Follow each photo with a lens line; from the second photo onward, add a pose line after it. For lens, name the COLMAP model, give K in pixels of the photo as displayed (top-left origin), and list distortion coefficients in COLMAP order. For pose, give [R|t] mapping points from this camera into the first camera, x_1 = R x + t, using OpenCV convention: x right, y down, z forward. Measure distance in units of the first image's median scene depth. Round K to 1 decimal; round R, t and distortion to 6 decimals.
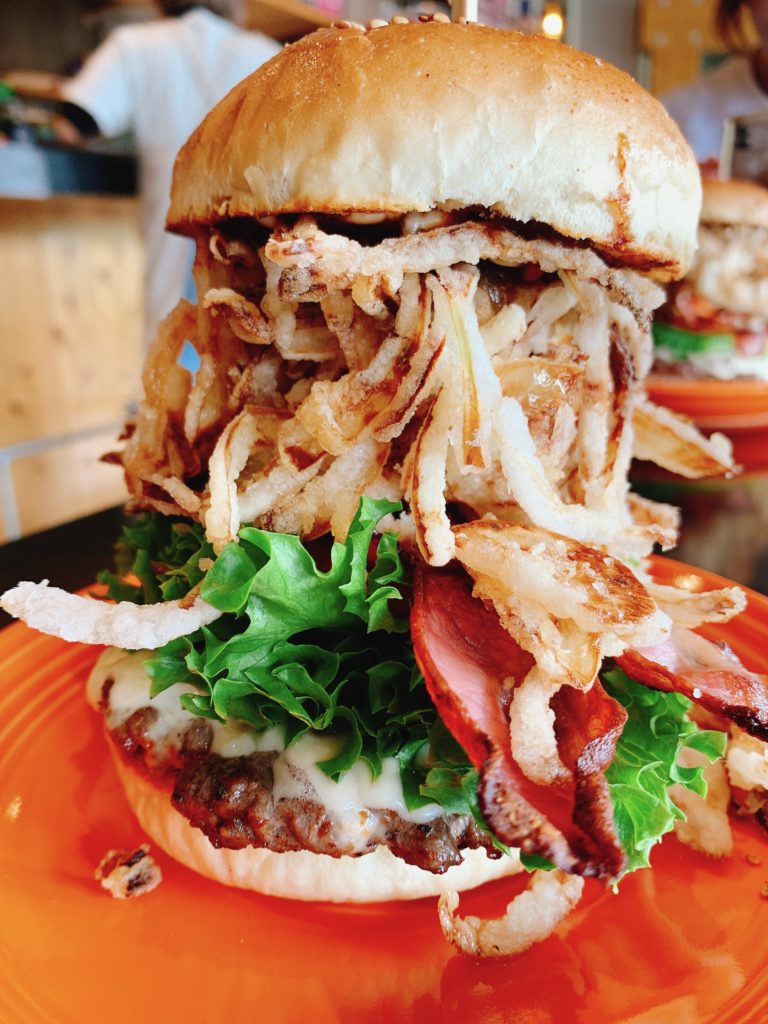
lens RADIAL K [[883.0, 0, 384.0], [0, 883.0, 512.0], [0, 0, 1]] dist [0.127478, -0.474814]
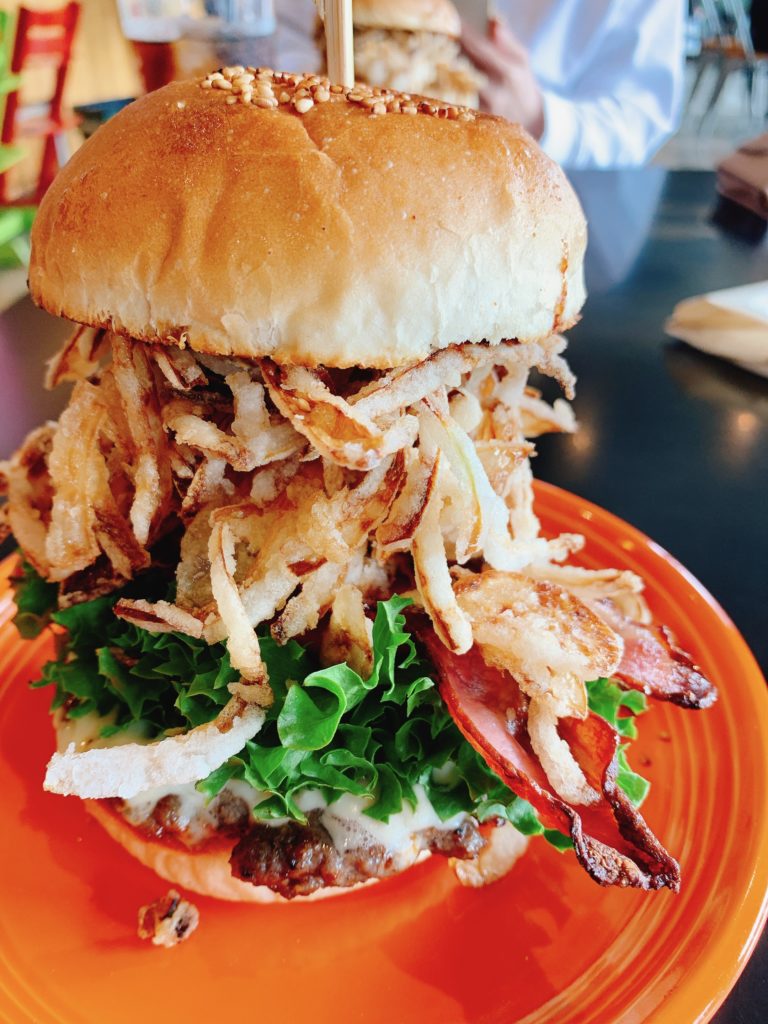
lens RADIAL K [[889.1, 0, 384.0], [0, 889.1, 512.0], [0, 0, 1]] dist [0.130520, -0.399155]
pose [[0.894396, -0.236618, 0.379561, -0.419071], [0.103677, 0.935172, 0.338681, -0.504048], [-0.435093, -0.263563, 0.860946, 0.063515]]
